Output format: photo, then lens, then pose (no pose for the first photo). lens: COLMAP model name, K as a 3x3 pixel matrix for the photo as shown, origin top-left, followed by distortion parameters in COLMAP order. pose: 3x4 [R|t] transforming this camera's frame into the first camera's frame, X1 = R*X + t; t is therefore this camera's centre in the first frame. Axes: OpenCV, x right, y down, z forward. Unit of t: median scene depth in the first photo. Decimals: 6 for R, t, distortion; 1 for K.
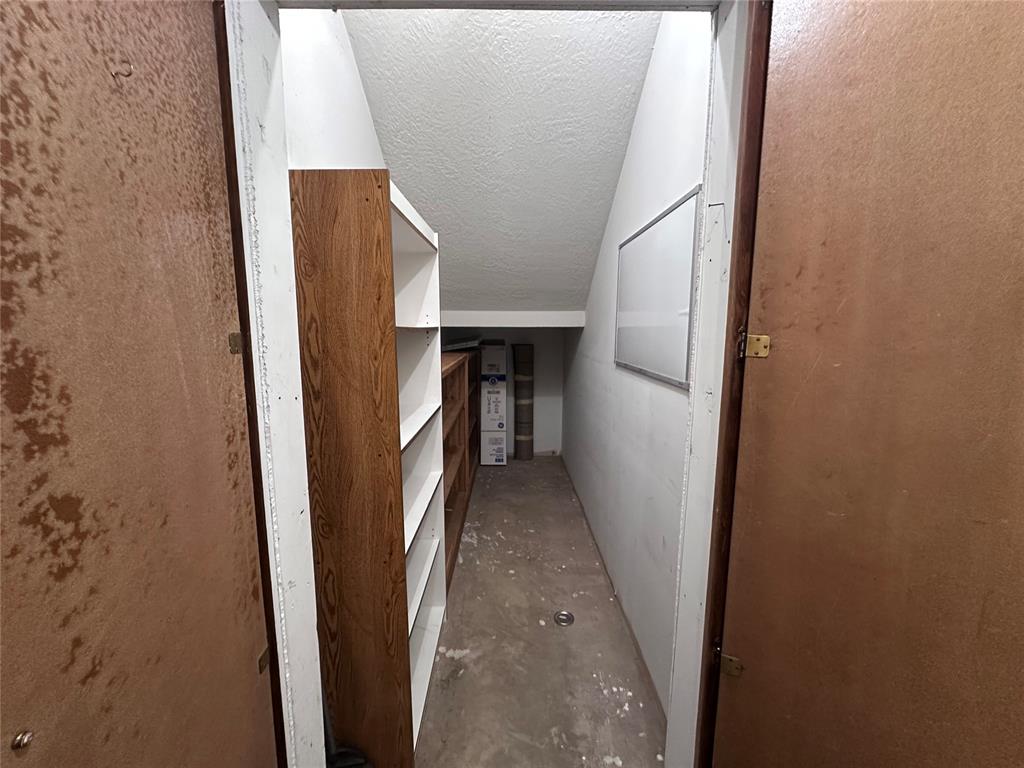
lens RADIAL K [[409.1, 0, 508.9], [0, 409.1, 382.4], [0, 0, 1]] dist [-0.003667, 0.000530]
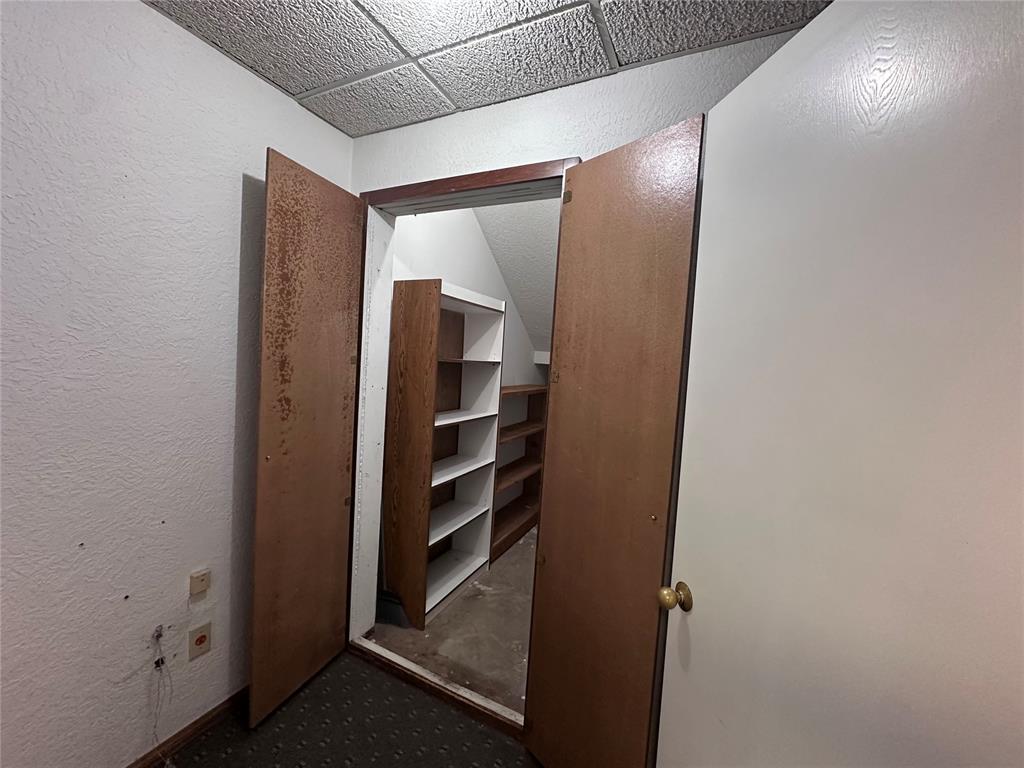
lens RADIAL K [[409.1, 0, 509.8], [0, 409.1, 381.9], [0, 0, 1]] dist [-0.003667, 0.000530]
pose [[0.898744, 0.077891, -0.431500, 2.072416], [-0.119721, 0.990294, -0.070598, 0.161284], [0.421813, 0.115110, 0.899346, -1.330362]]
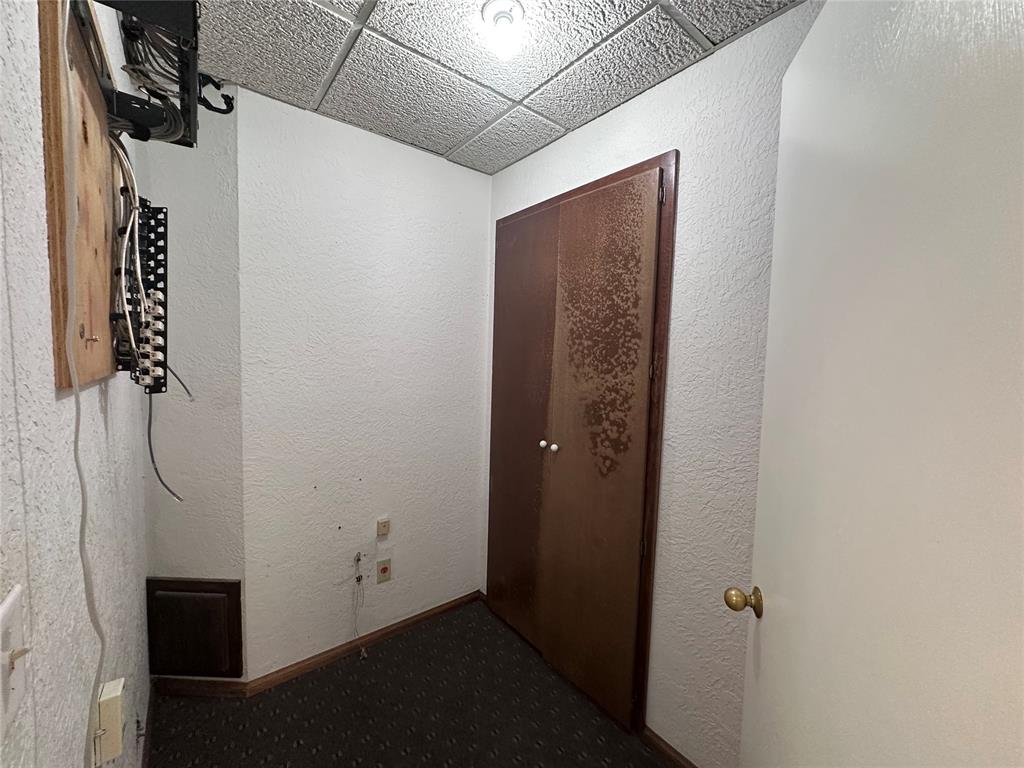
lens RADIAL K [[409.1, 0, 510.6], [0, 409.1, 382.2], [0, 0, 1]] dist [-0.003667, 0.000530]
pose [[0.627031, 0.066615, -0.776141, 2.759615], [-0.132379, 0.990957, -0.021895, 0.153876], [0.767664, 0.116474, 0.630179, -1.200644]]
